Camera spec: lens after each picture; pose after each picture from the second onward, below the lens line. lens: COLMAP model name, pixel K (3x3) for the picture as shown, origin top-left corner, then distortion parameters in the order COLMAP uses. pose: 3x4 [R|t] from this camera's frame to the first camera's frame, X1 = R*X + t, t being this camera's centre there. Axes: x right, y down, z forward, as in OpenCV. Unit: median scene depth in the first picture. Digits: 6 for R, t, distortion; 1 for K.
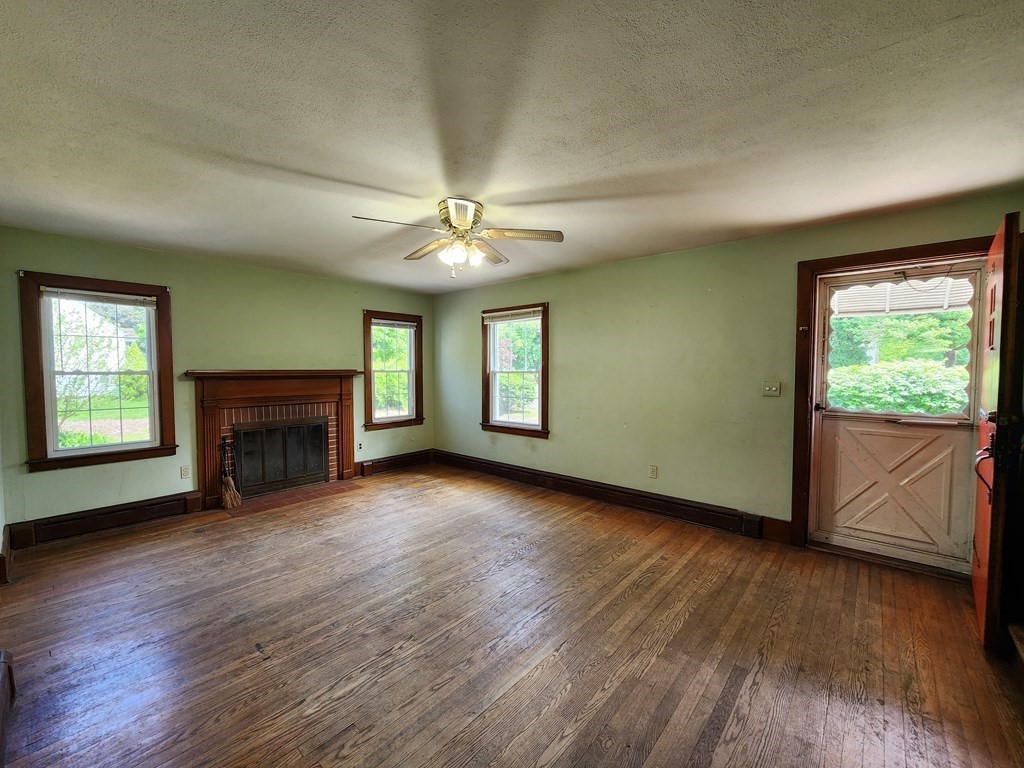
lens RADIAL K [[421.2, 0, 510.9], [0, 421.2, 383.7], [0, 0, 1]] dist [0.001774, -0.000817]
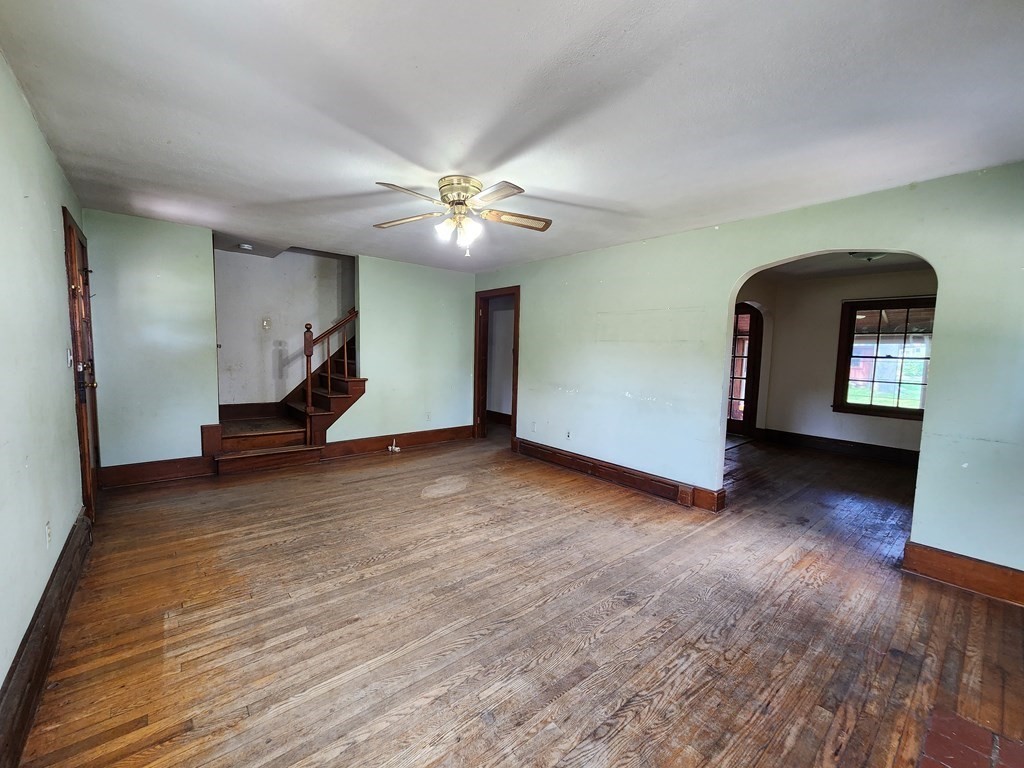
lens RADIAL K [[419.6, 0, 508.9], [0, 419.6, 386.6], [0, 0, 1]] dist [-0.000522, -0.000262]
pose [[-0.987556, -0.038286, 0.152536, -0.284559], [-0.019290, 0.992080, 0.124119, -0.041933], [-0.156080, 0.119632, -0.980473, 1.419076]]
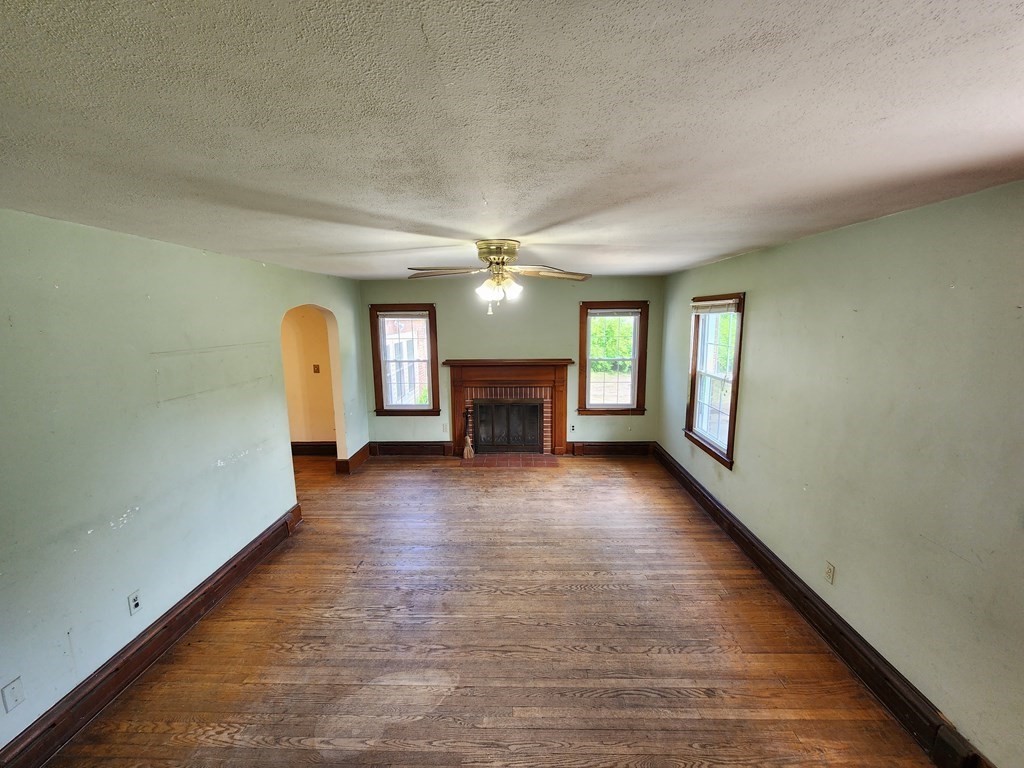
lens RADIAL K [[421.2, 0, 510.9], [0, 421.2, 383.7], [0, 0, 1]] dist [0.001774, -0.000817]
pose [[0.639006, 0.117934, -0.760107, 0.492677], [-0.019022, 0.990297, 0.137657, -0.156110], [0.768966, -0.073505, 0.635050, 0.251041]]
